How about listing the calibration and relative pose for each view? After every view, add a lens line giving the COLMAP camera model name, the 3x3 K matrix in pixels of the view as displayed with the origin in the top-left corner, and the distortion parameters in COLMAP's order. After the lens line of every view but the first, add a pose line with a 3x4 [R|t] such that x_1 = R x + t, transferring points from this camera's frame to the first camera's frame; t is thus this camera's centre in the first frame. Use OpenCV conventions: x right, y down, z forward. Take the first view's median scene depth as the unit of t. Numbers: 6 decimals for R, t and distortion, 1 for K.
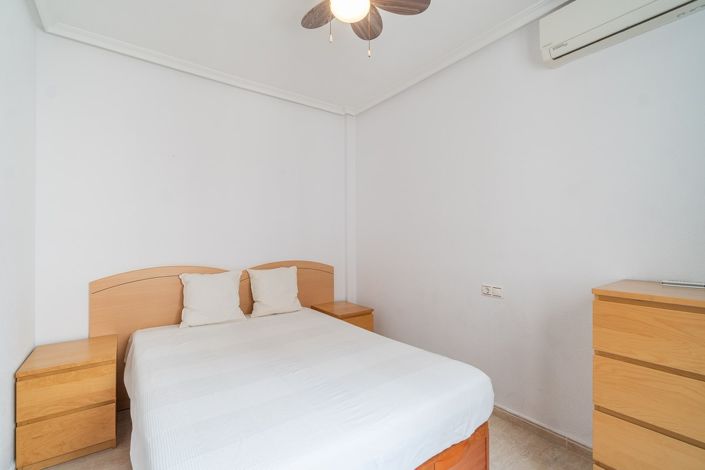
lens RADIAL K [[302.0, 0, 348.9], [0, 302.0, 239.5], [0, 0, 1]] dist [-0.000820, -0.000371]
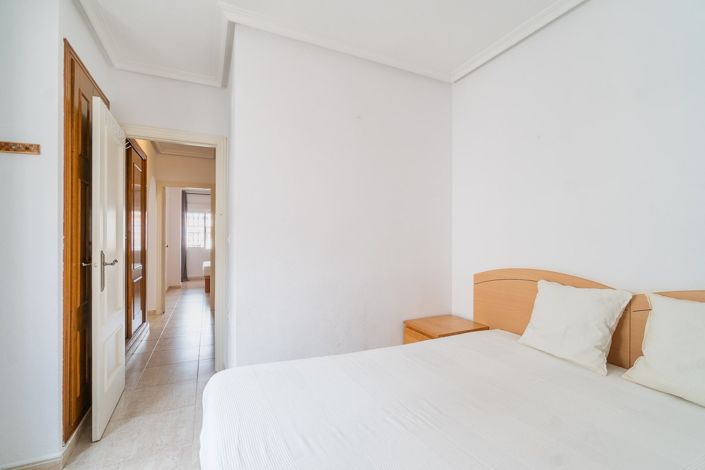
lens RADIAL K [[311.4, 0, 343.2], [0, 311.4, 236.3], [0, 0, 1]] dist [0.001779, 0.000393]
pose [[-0.207645, -0.001191, -0.978204, 0.369400], [0.000750, 0.999999, -0.001377, -0.003264], [0.978204, -0.001020, -0.207644, 0.651047]]
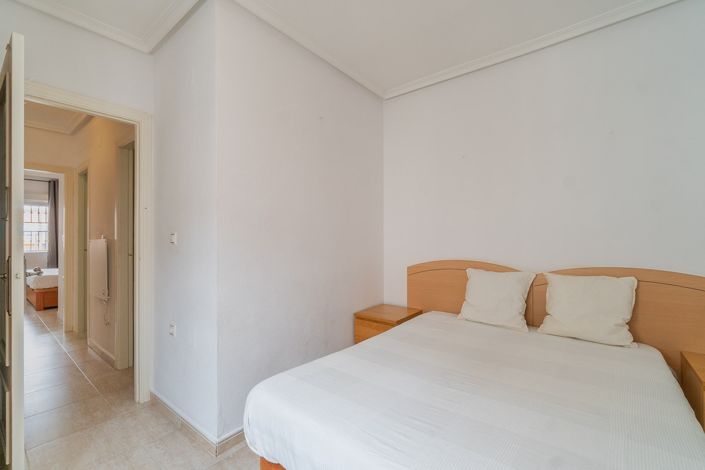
lens RADIAL K [[313.7, 0, 329.4], [0, 313.7, 236.6], [0, 0, 1]] dist [0.000313, 0.000028]
pose [[0.227901, 0.001559, -0.973683, 0.386279], [0.005577, 0.999980, 0.002906, -0.001634], [0.973668, -0.006093, 0.227888, 0.285105]]
